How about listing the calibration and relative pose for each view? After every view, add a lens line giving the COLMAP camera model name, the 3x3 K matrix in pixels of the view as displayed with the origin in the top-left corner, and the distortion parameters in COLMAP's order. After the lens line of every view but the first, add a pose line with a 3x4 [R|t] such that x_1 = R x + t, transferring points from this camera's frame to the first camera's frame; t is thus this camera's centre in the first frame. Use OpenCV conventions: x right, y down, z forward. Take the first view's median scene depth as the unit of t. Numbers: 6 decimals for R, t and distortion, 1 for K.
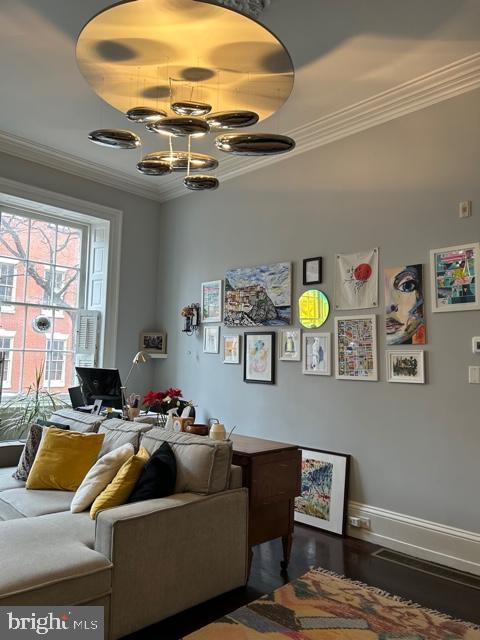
lens RADIAL K [[479.0, 0, 242.7], [0, 479.0, 318.3], [0, 0, 1]] dist [0.052573, -0.059910]
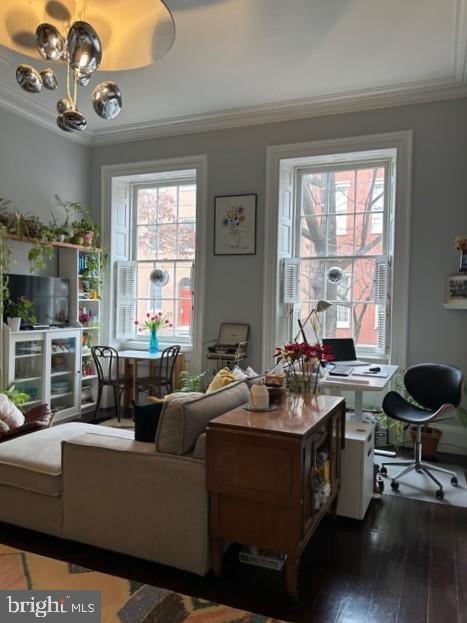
lens RADIAL K [[473.6, 0, 233.5], [0, 473.6, 311.5], [0, 0, 1]] dist [0.065464, -0.072711]
pose [[0.377824, -0.007210, -0.925849, 0.723134], [0.071547, 0.997207, 0.021432, 0.085803], [0.923109, -0.074339, 0.377284, 0.720999]]
